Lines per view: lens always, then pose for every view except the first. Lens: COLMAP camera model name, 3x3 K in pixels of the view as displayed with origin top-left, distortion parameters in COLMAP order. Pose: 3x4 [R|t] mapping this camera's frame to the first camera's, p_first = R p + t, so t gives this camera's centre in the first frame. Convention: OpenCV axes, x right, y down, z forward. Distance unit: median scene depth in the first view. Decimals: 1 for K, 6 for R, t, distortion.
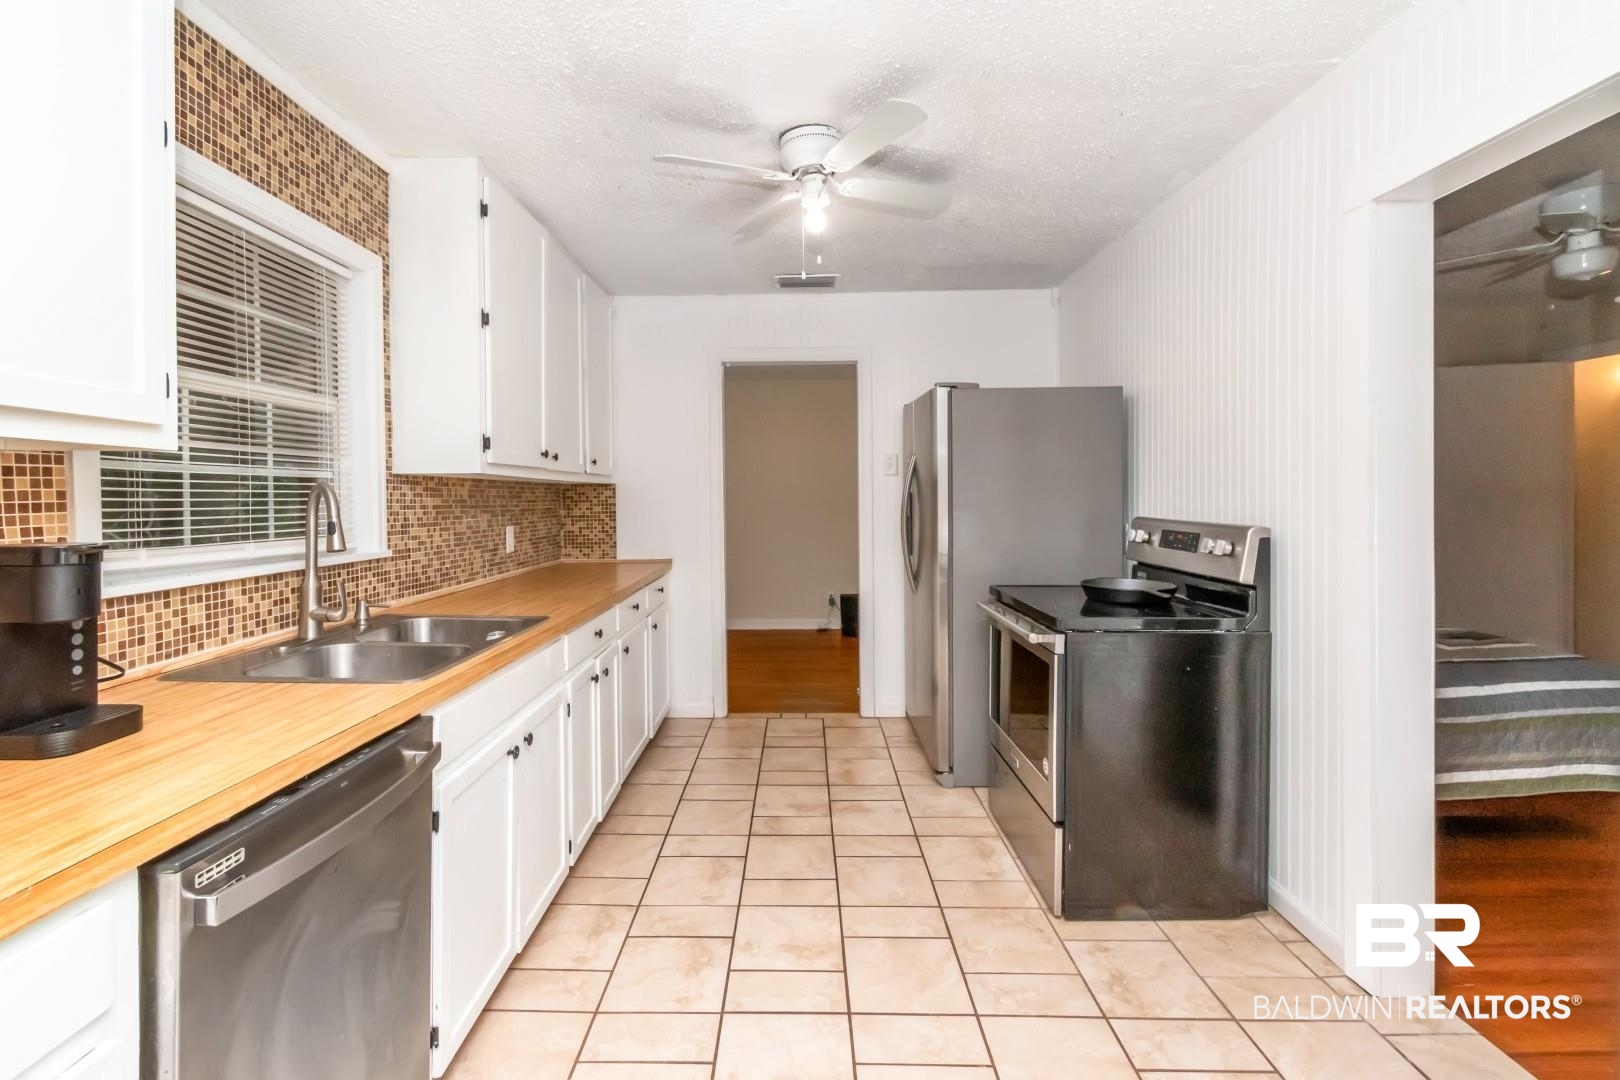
lens RADIAL K [[696.2, 0, 808.0], [0, 696.2, 490.6], [0, 0, 1]] dist [-0.000884, -0.000169]
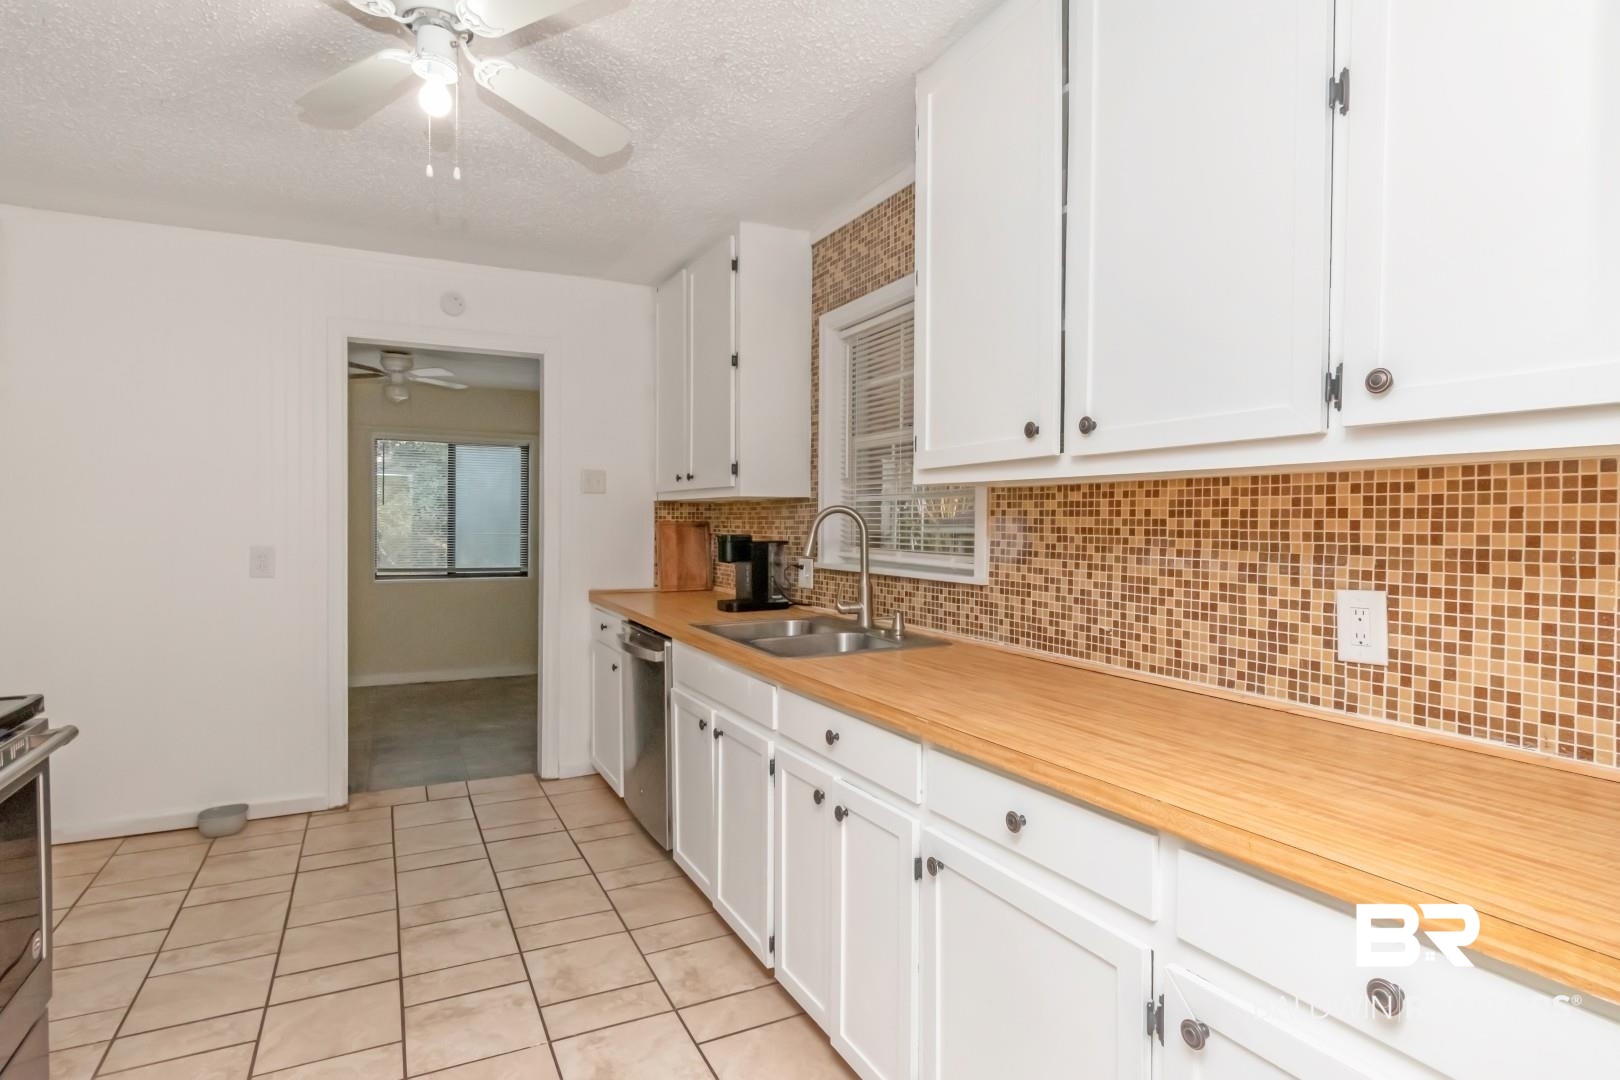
lens RADIAL K [[857.0, 0, 810.0], [0, 857.0, 540.0], [0, 0, 1]] dist [0.022805, 0.000046]
pose [[-0.896713, 0.009979, -0.442500, 0.055482], [0.003927, 0.999886, 0.014592, 0.021452], [0.442595, 0.011348, -0.896650, 1.763692]]
